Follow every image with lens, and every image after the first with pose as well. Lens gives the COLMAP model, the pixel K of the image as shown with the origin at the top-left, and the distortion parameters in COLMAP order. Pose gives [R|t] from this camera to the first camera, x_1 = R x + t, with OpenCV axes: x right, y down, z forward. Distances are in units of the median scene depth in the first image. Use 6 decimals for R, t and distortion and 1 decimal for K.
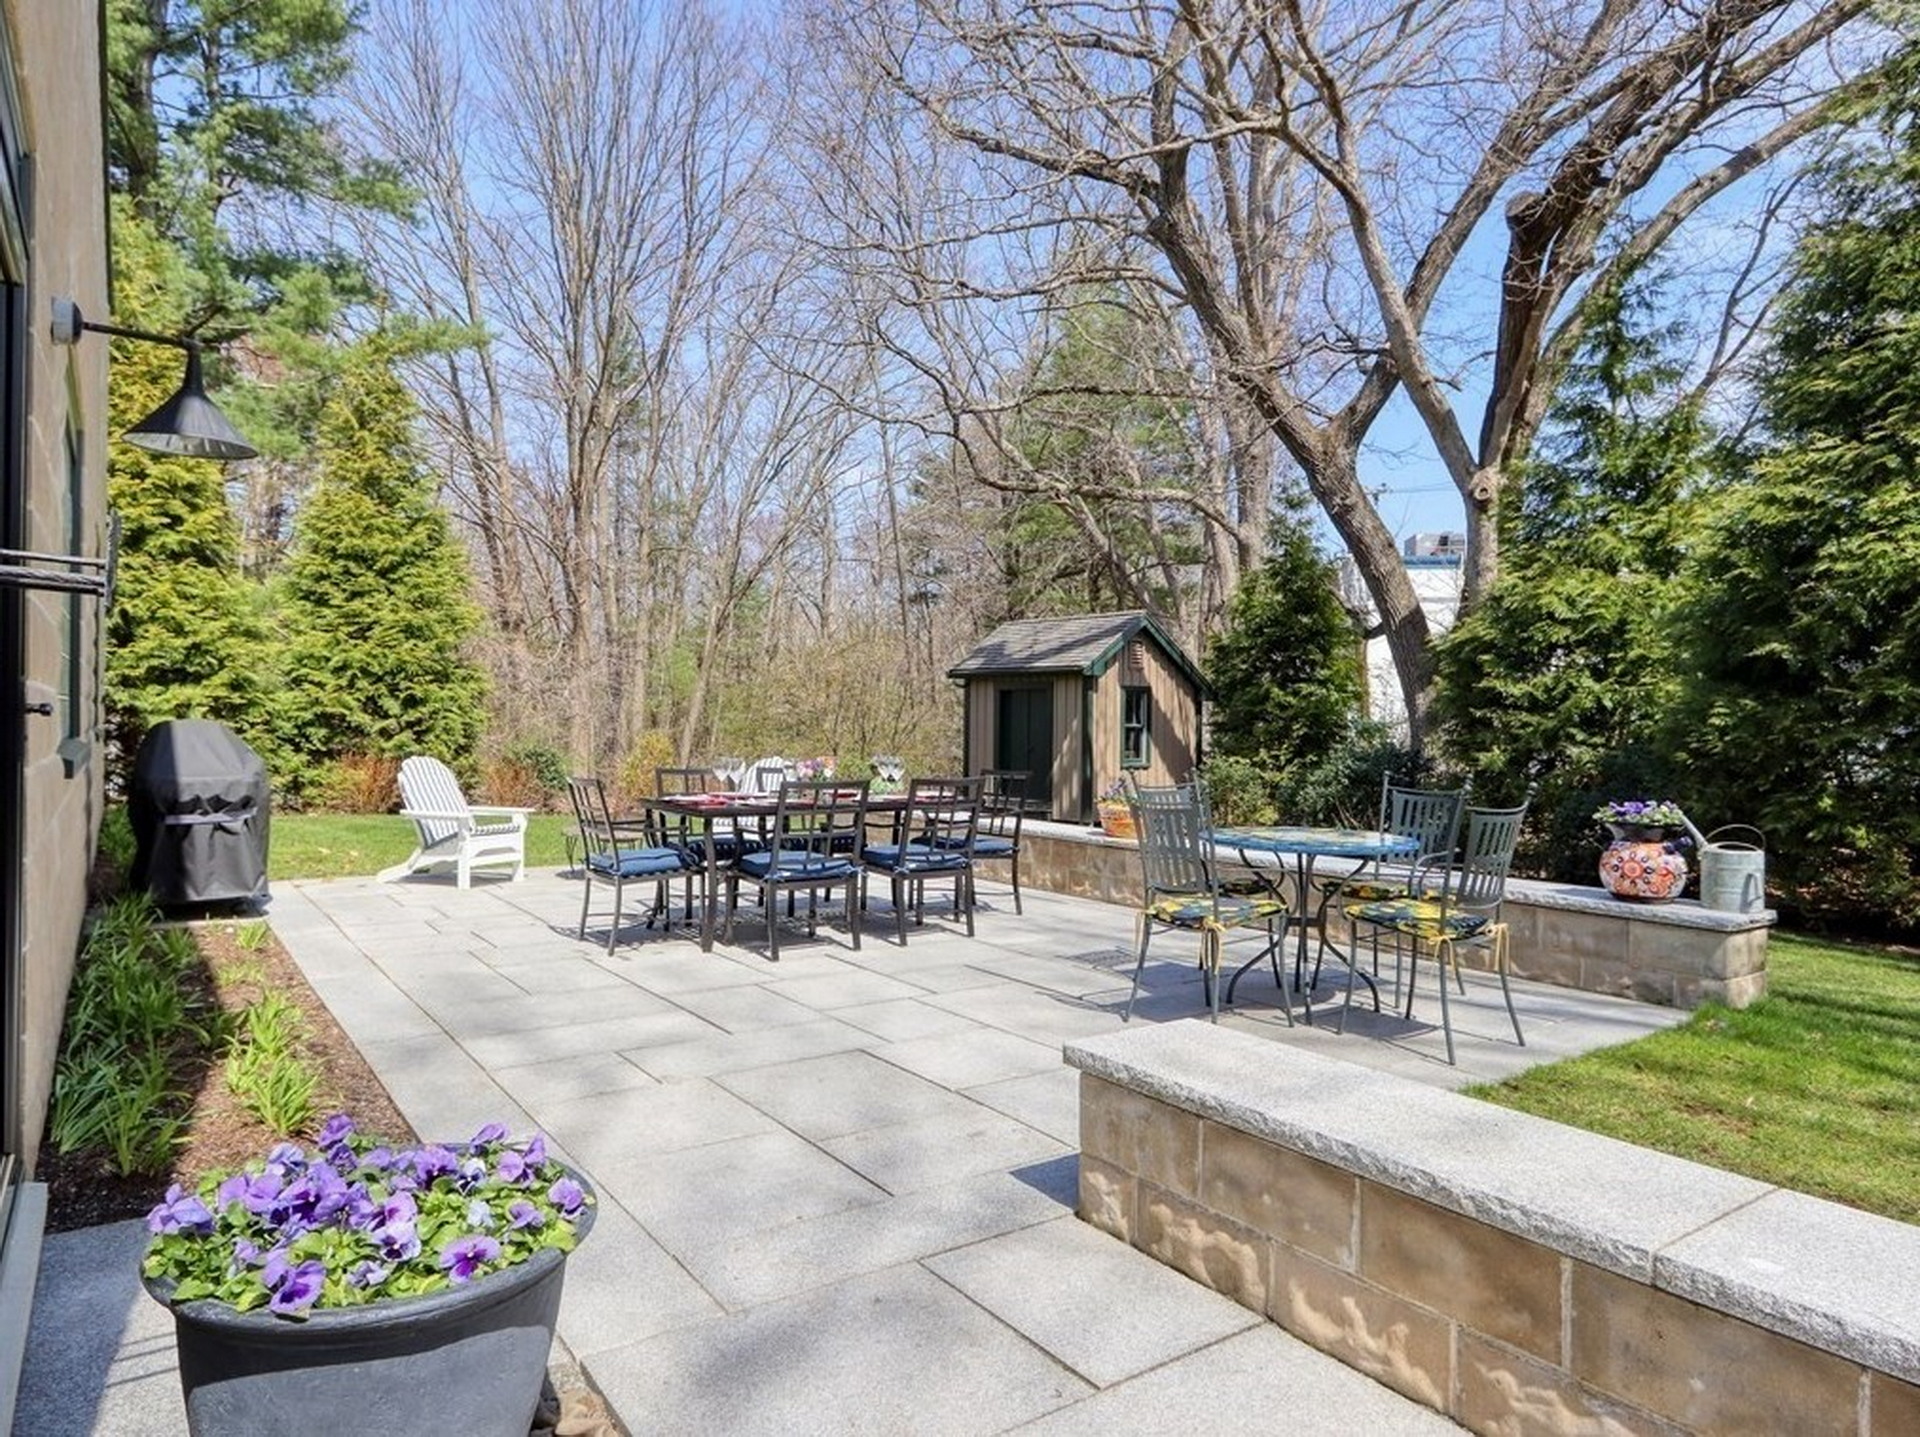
lens RADIAL K [[1175.7, 0, 960.0], [0, 1175.7, 718.5], [0, 0, 1]] dist [0.002818, 0.000130]
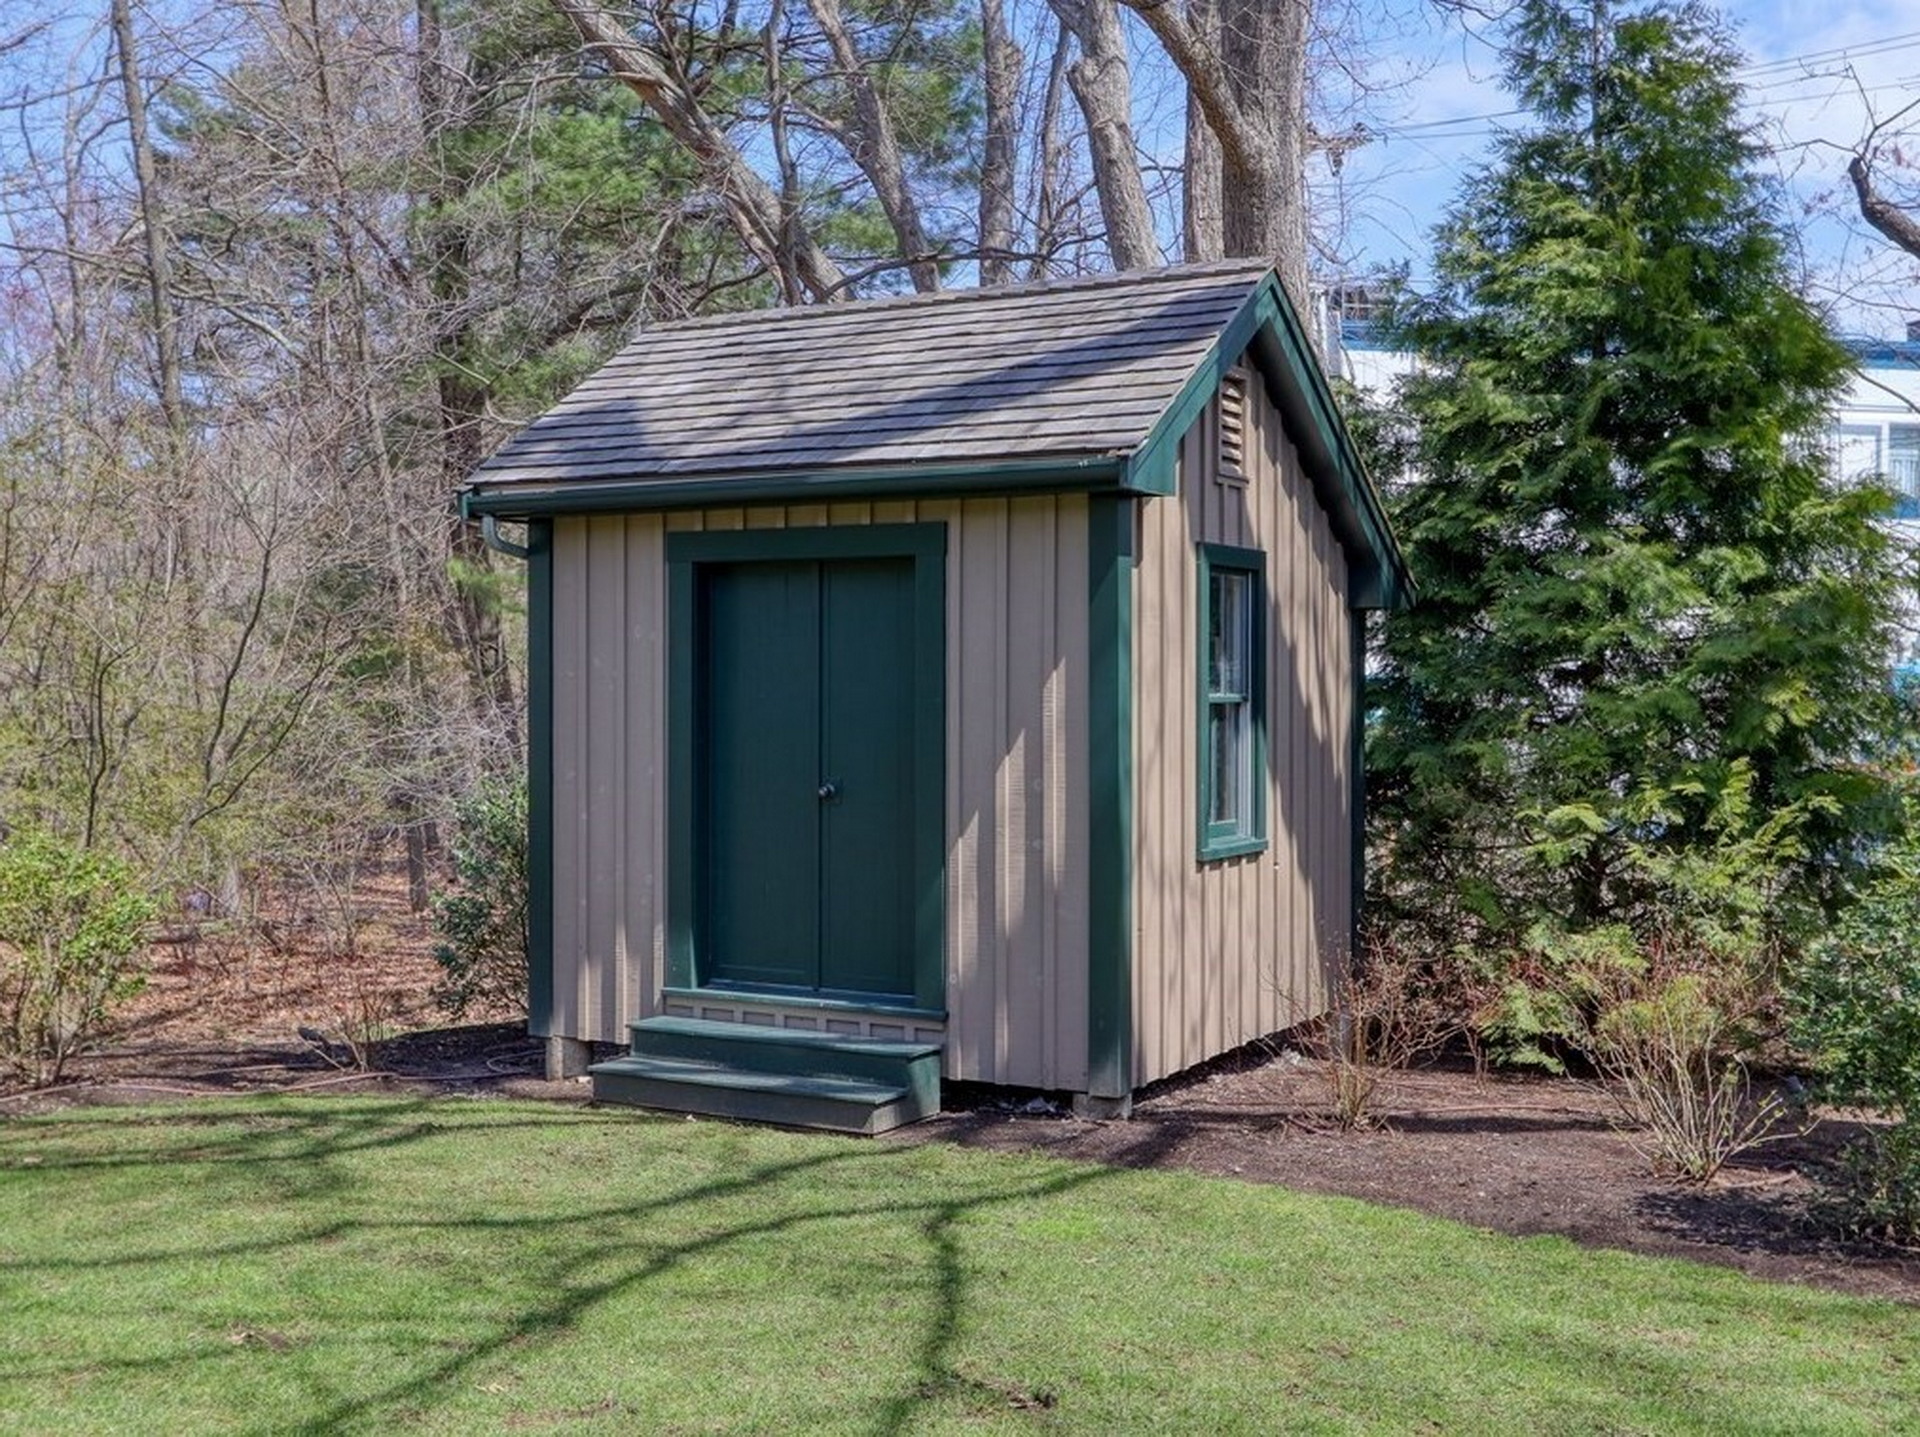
lens RADIAL K [[2093.0, 0, 963.2], [0, 2093.0, 692.4], [0, 0, 1]] dist [-0.002856, -0.015637]
pose [[0.940218, -0.009831, 0.340430, -0.076950], [0.007842, 0.999943, 0.007218, 0.001405], [-0.340482, -0.004117, 0.940242, 0.664241]]
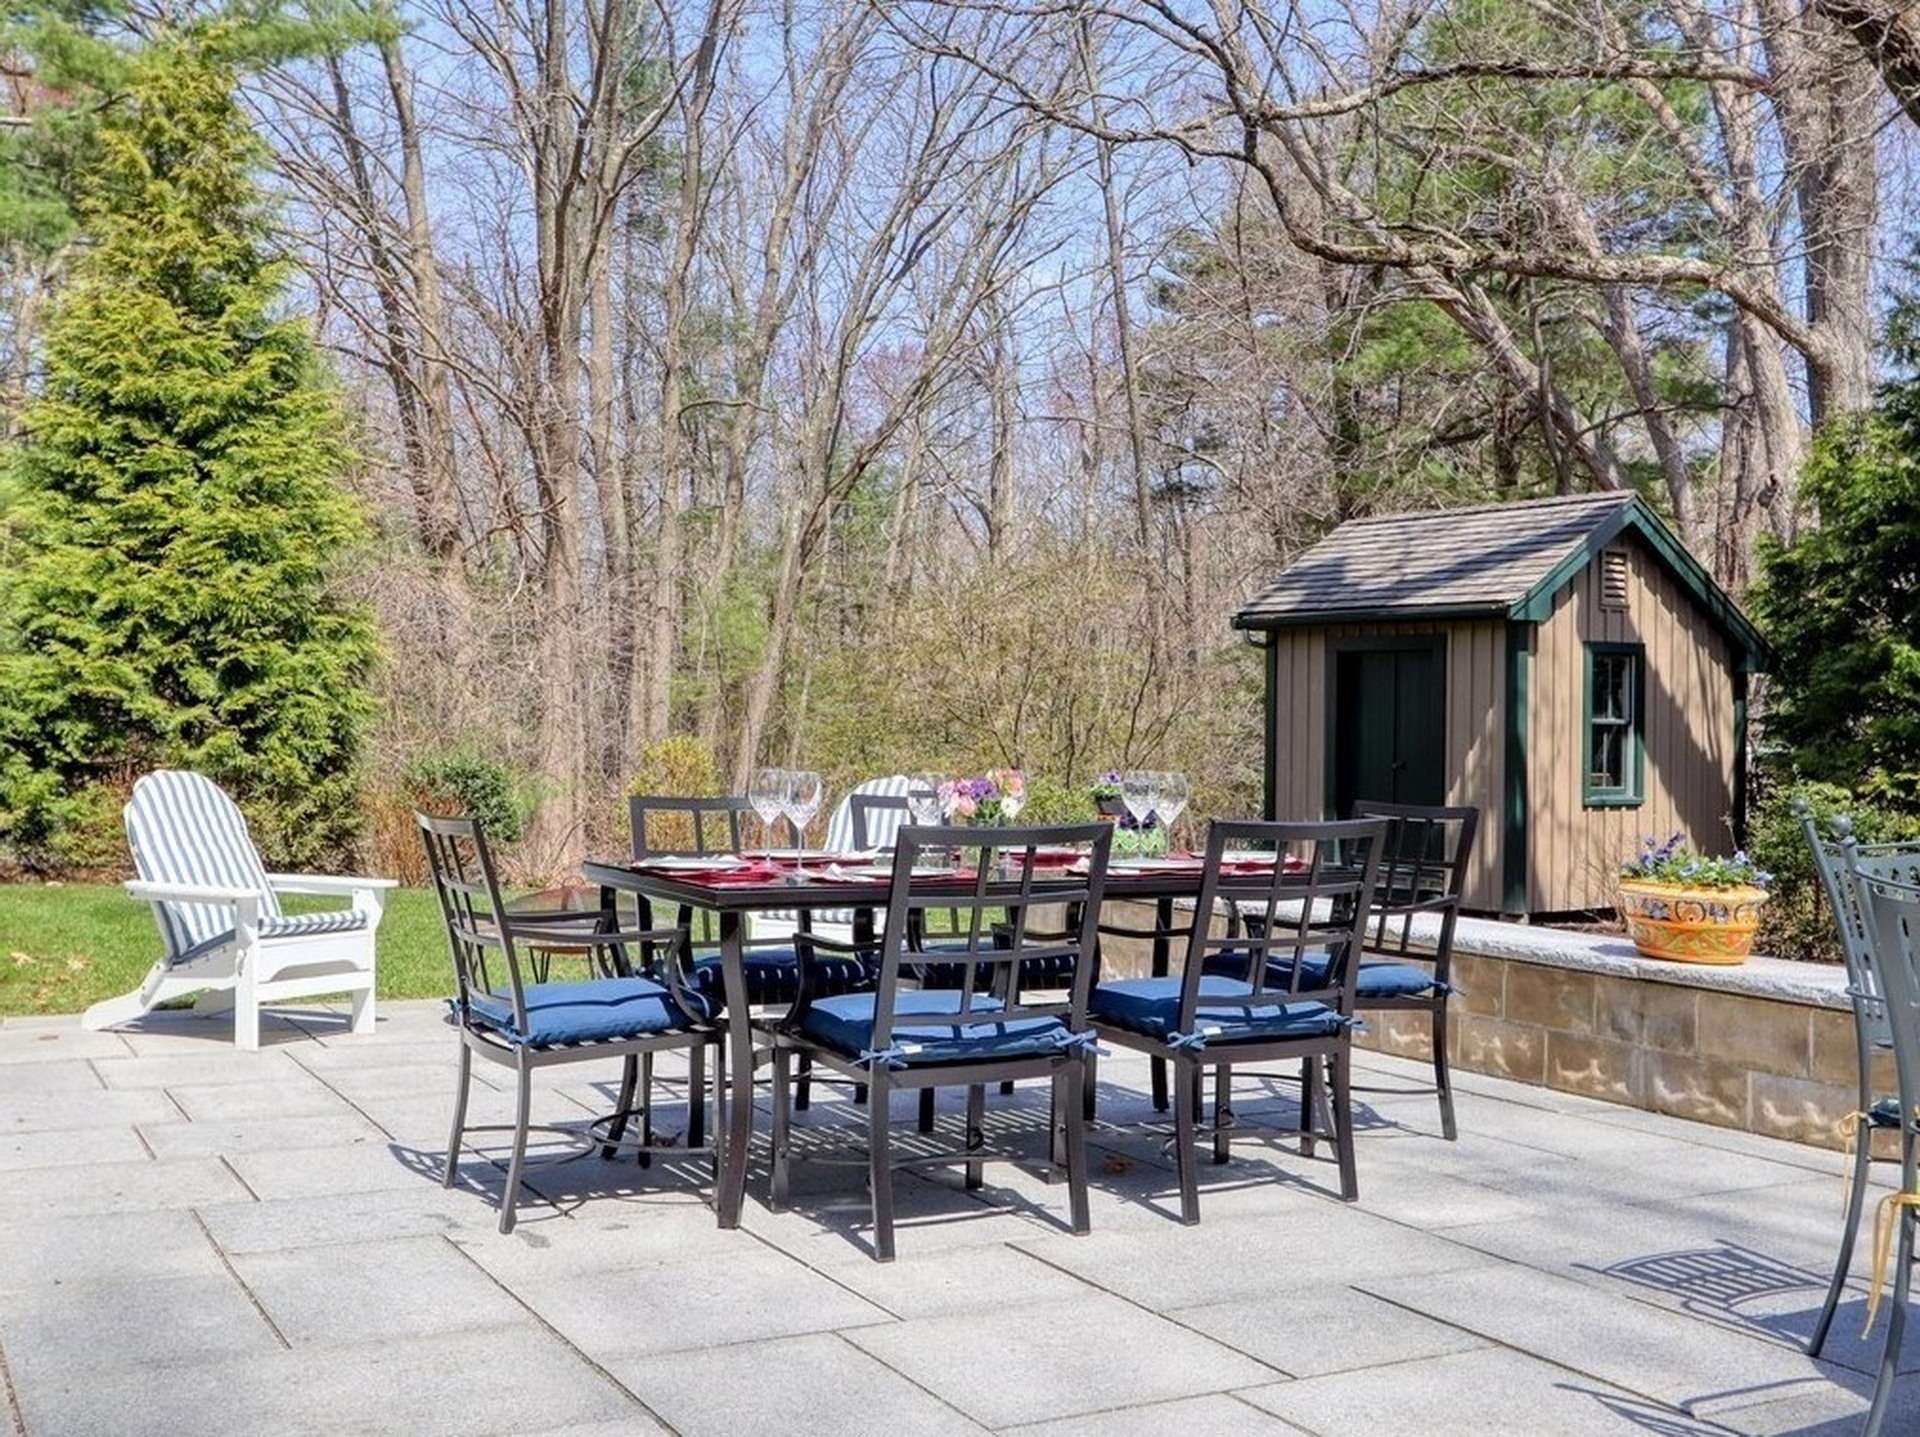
lens RADIAL K [[2093.0, 0, 963.2], [0, 2093.0, 692.4], [0, 0, 1]] dist [-0.002856, -0.015637]
pose [[0.991588, -0.001393, -0.129429, -0.011492], [-0.000152, 0.999929, -0.011928, 0.005109], [0.129436, 0.011847, 0.991517, 0.090333]]
